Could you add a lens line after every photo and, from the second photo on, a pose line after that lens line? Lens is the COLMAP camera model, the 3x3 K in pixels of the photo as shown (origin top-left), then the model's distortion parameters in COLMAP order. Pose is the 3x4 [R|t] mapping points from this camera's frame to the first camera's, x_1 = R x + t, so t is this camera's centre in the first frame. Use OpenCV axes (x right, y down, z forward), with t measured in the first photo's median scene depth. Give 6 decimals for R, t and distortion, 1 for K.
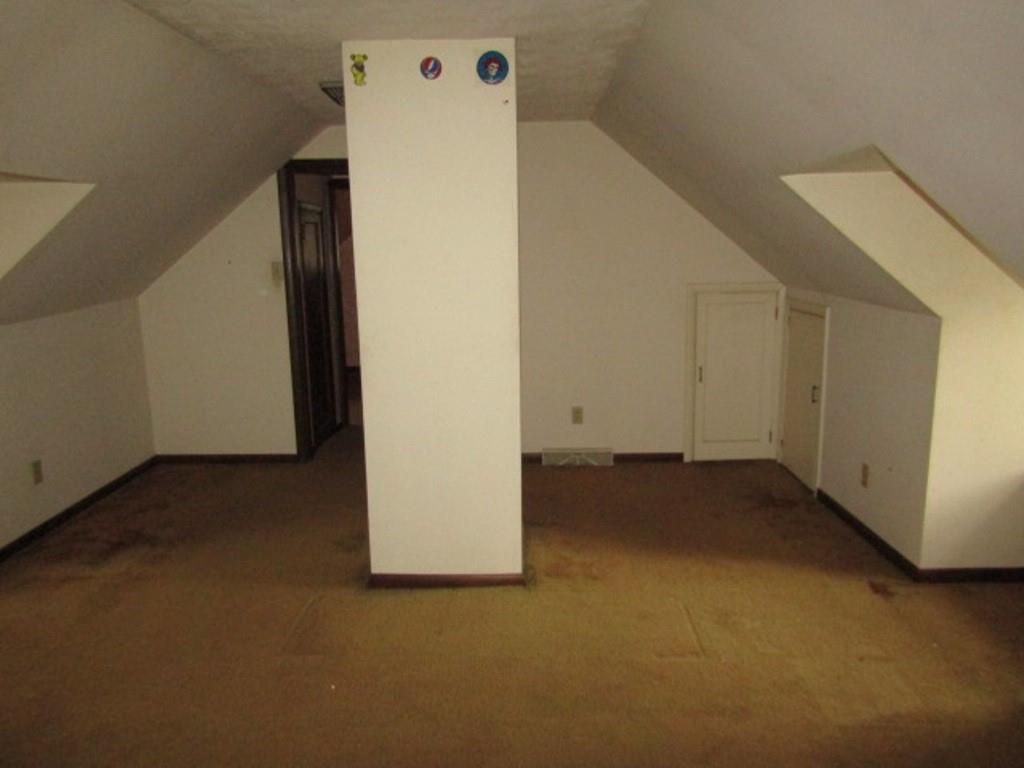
lens RADIAL K [[728.3, 0, 509.6], [0, 728.3, 382.4], [0, 0, 1]] dist [-0.009733, 0.018671]
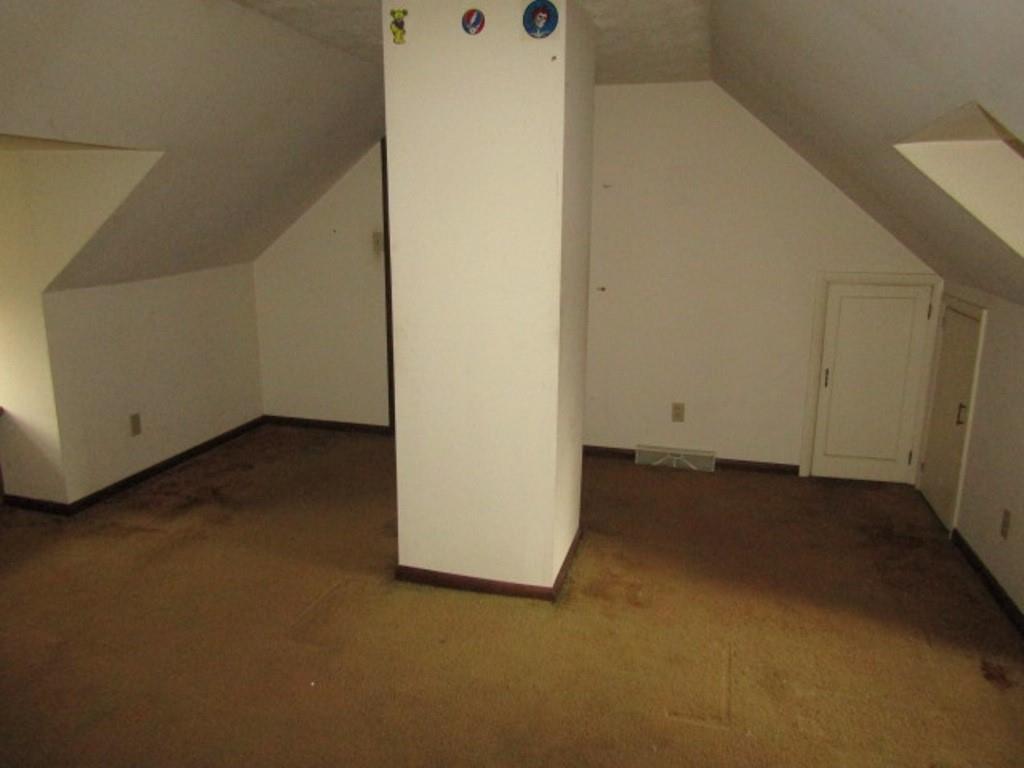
lens RADIAL K [[728.3, 0, 511.3], [0, 728.3, 380.9], [0, 0, 1]] dist [-0.009733, 0.018671]
pose [[0.968700, 0.076726, -0.236080, 0.146063], [-0.068286, 0.996707, 0.043735, -0.027318], [0.238658, -0.026245, 0.970749, 0.104486]]
